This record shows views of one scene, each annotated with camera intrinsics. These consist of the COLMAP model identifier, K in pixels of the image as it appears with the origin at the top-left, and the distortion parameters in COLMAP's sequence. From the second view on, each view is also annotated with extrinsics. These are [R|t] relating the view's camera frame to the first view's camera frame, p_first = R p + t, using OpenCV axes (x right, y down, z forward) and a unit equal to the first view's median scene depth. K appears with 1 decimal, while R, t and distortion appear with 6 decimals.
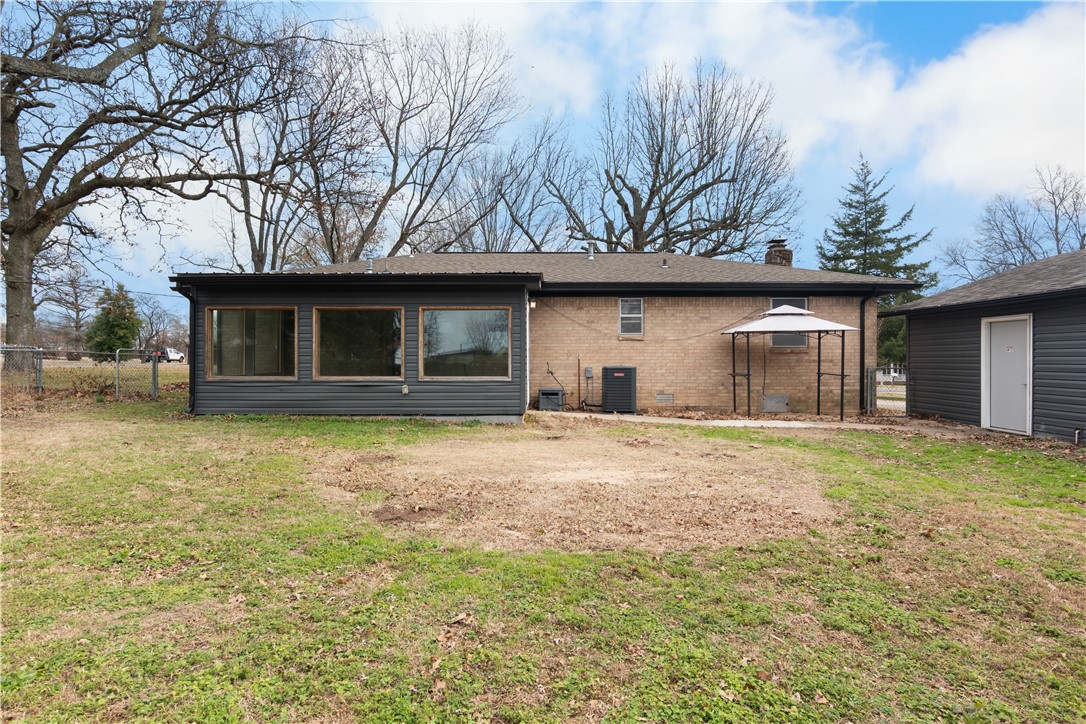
lens RADIAL K [[557.4, 0, 545.8], [0, 557.4, 365.8], [0, 0, 1]] dist [-0.001767, 0.000279]
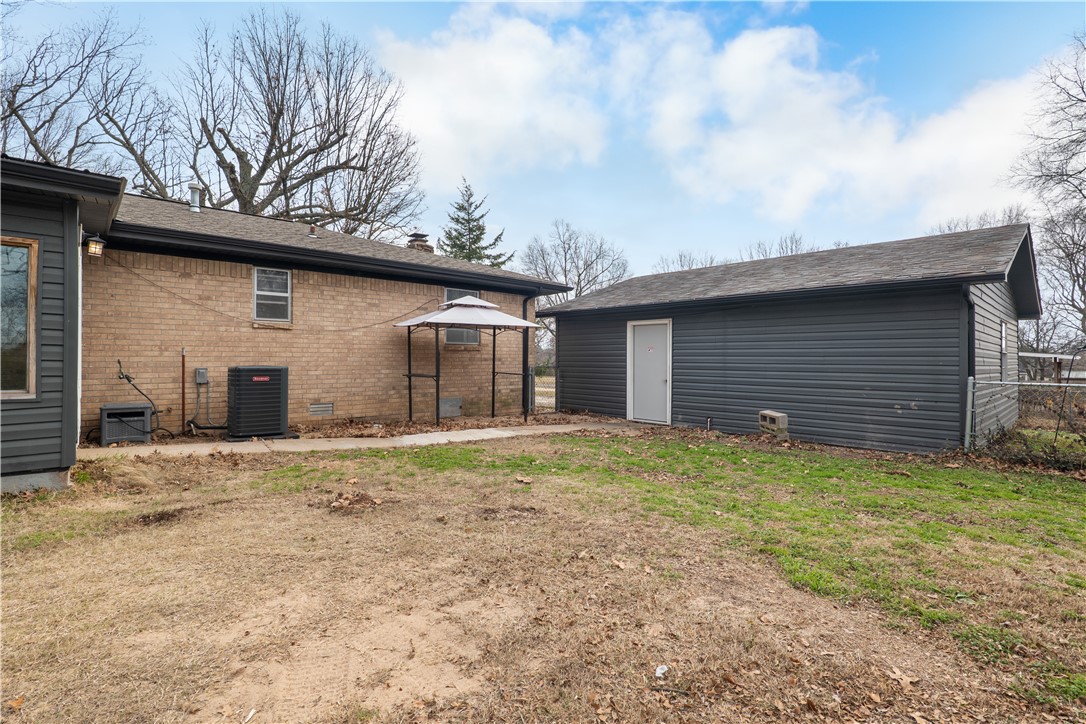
lens RADIAL K [[509.3, 0, 542.0], [0, 509.3, 356.5], [0, 0, 1]] dist [-0.020421, 0.006048]
pose [[0.742433, 0.007104, 0.669883, -0.021432], [0.002699, 0.999904, -0.013595, -0.001641], [-0.669915, 0.011901, 0.742343, 0.300153]]
